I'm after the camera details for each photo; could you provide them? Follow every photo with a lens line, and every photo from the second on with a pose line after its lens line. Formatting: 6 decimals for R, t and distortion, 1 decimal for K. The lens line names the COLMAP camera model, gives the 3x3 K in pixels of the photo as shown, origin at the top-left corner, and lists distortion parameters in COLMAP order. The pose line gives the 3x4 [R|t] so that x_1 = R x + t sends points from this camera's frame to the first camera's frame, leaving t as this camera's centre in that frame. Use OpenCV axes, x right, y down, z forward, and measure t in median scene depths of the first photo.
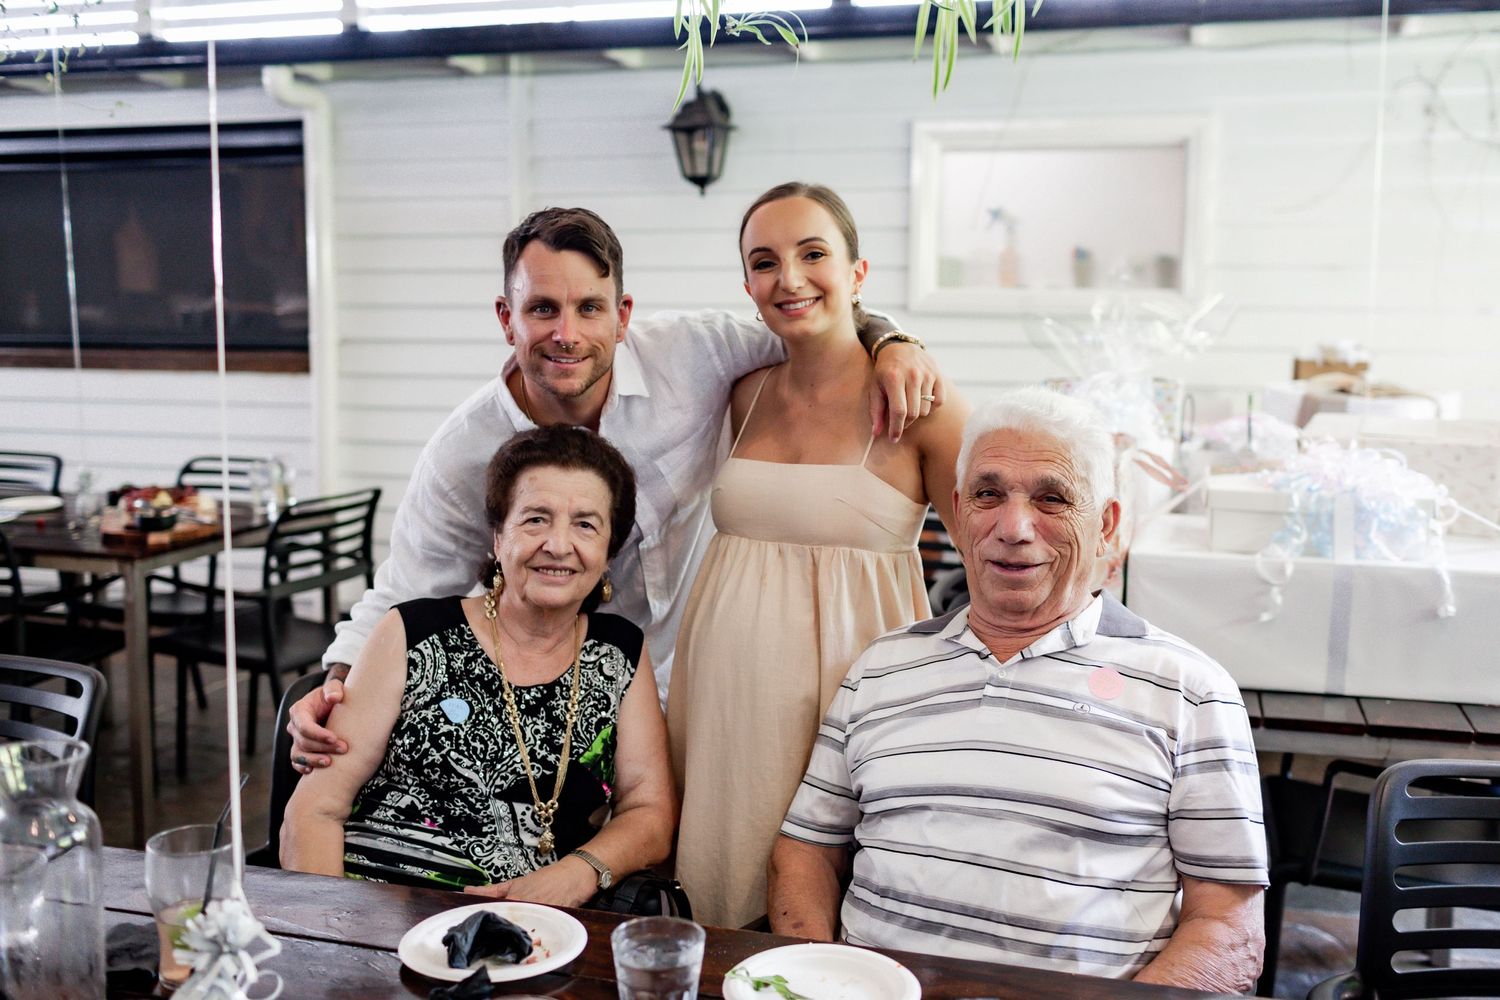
lens RADIAL K [[1415.3, 0, 754.6], [0, 1415.3, 467.8], [0, 0, 1]] dist [-0.001582, 0.003183]
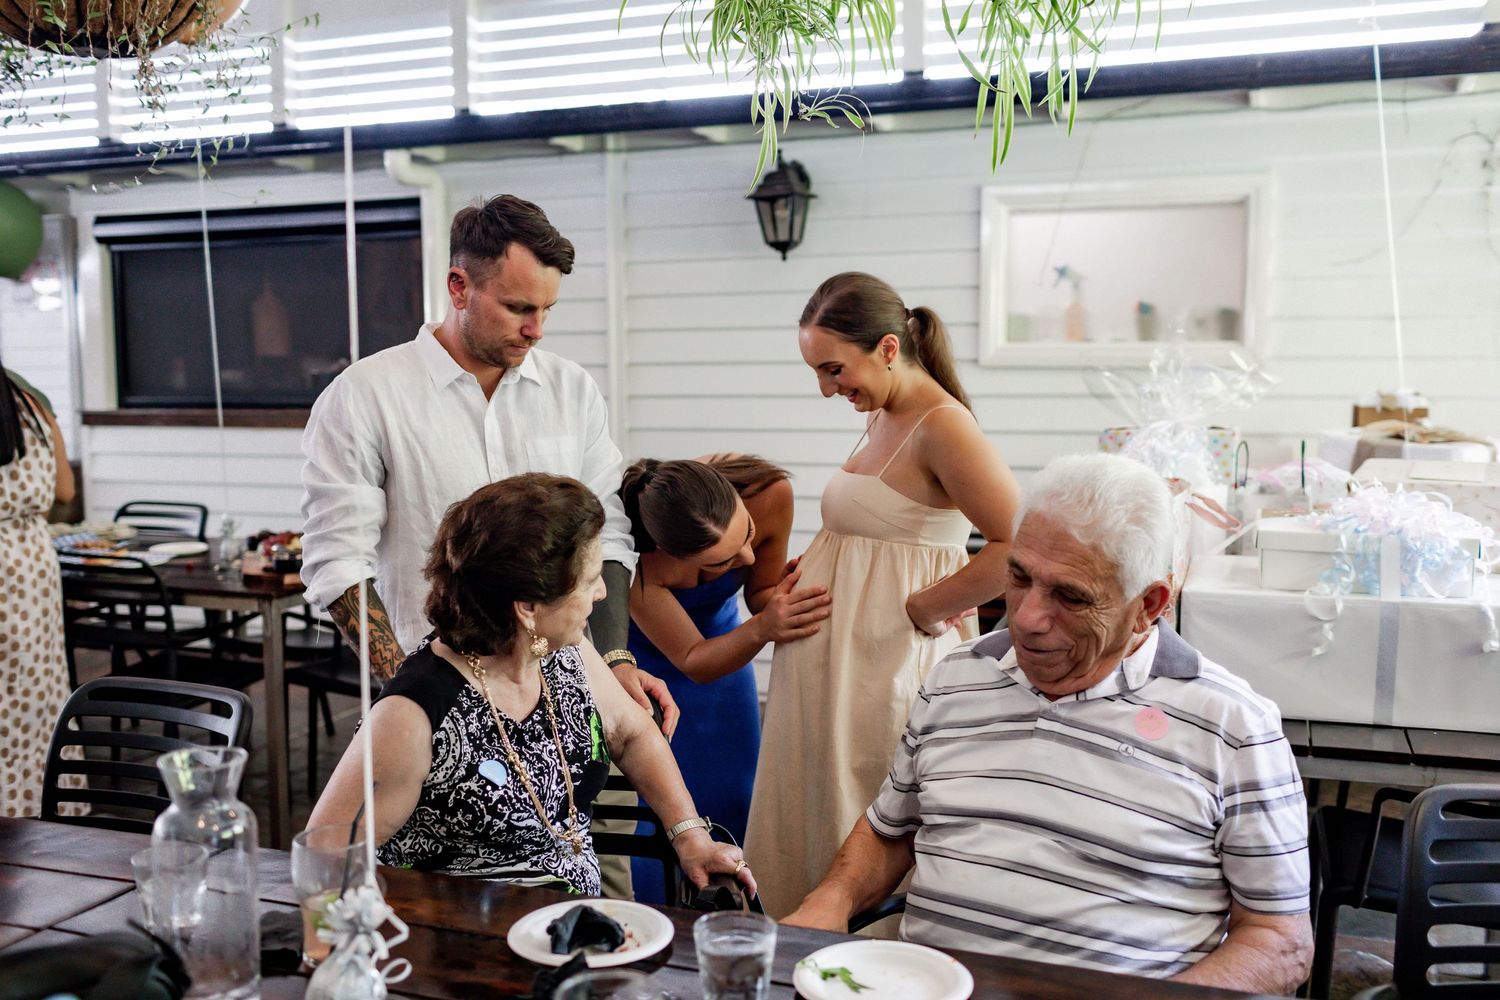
lens RADIAL K [[1502.4, 0, 750.0], [0, 1502.4, 500.0], [0, 0, 1]] dist [0.004026, 0.002667]
pose [[0.996486, -0.005381, -0.083585, 0.034911], [0.004235, 0.999895, -0.013885, 0.006033], [0.083651, 0.013482, 0.996404, -0.149257]]
